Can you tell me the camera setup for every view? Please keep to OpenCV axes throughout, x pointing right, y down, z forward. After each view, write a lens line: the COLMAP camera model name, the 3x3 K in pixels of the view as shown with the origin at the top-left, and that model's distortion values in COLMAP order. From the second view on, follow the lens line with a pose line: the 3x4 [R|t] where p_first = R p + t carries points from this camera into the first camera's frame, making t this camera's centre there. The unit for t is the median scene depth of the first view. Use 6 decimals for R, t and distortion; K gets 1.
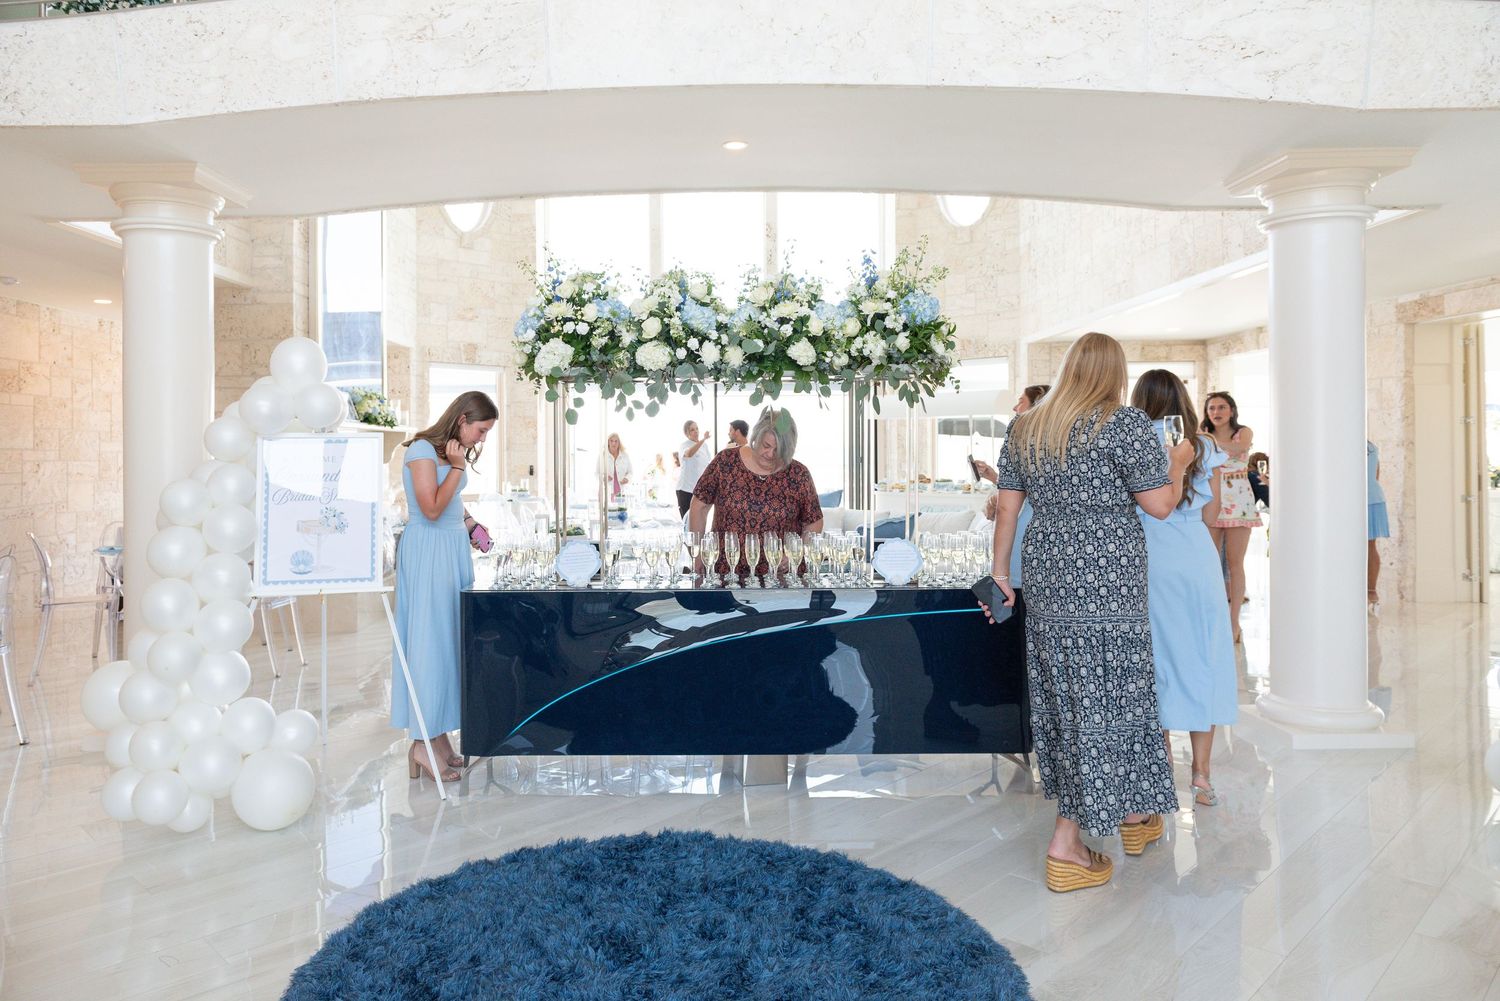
lens RADIAL K [[1016.2, 0, 647.5], [0, 1016.2, 458.7], [0, 0, 1]] dist [0.011106, -0.008263]
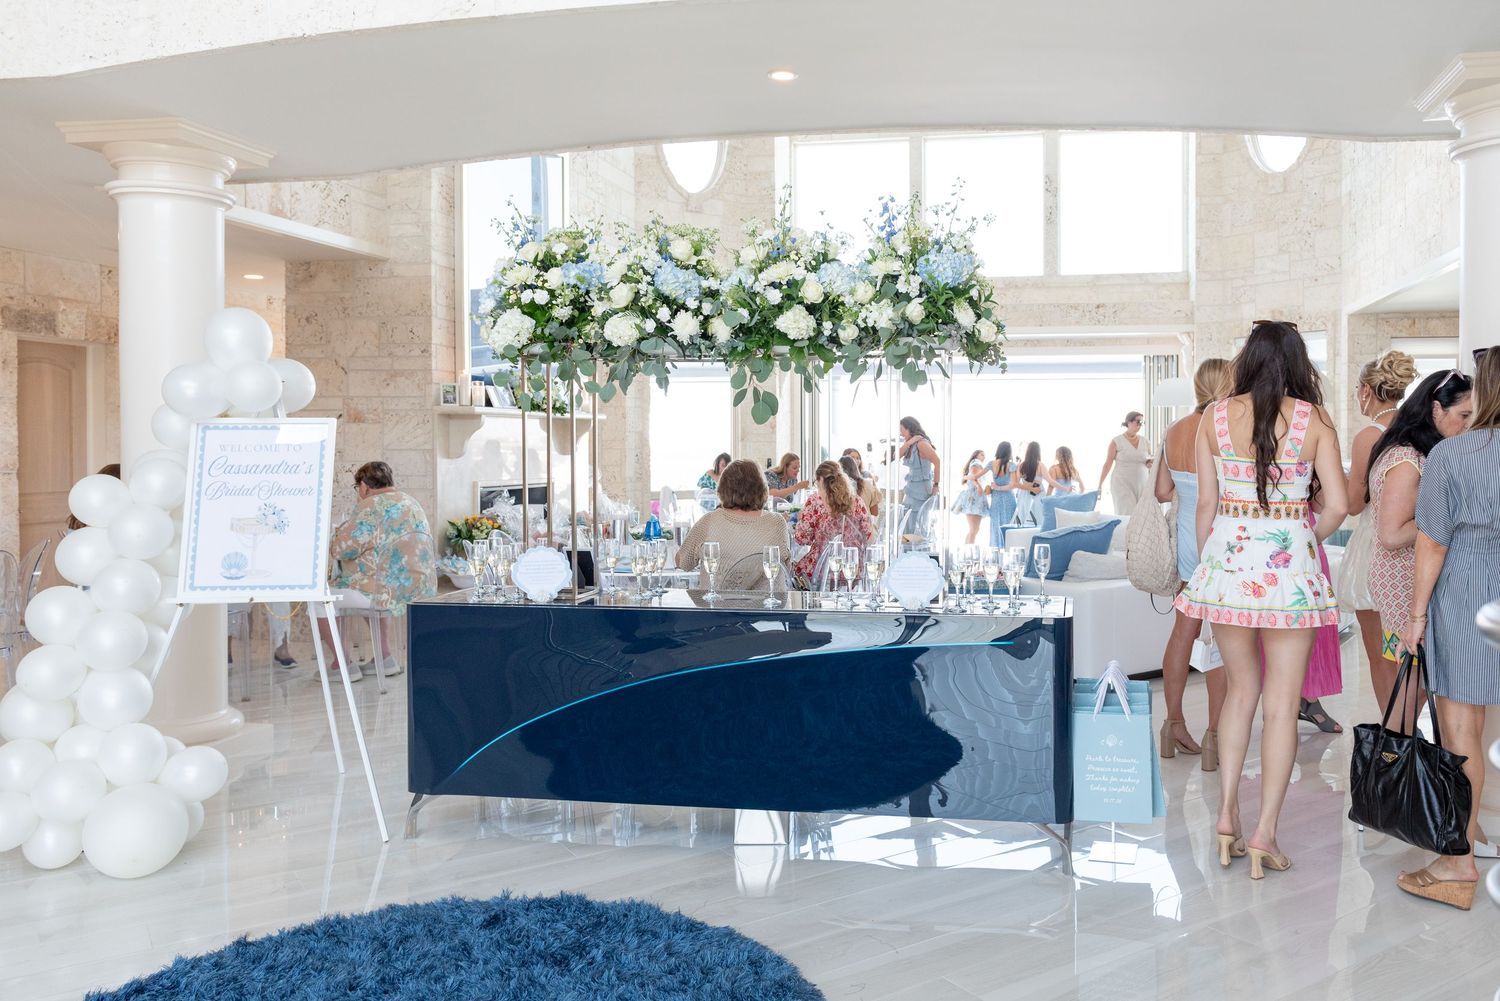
lens RADIAL K [[1151.4, 0, 855.4], [0, 1151.4, 464.4], [0, 0, 1]] dist [0.006467, -0.003916]
pose [[0.990292, 0.009805, -0.138657, 0.321575], [-0.008249, 0.999896, 0.011789, -0.002165], [0.138758, -0.010530, 0.990270, 0.082748]]
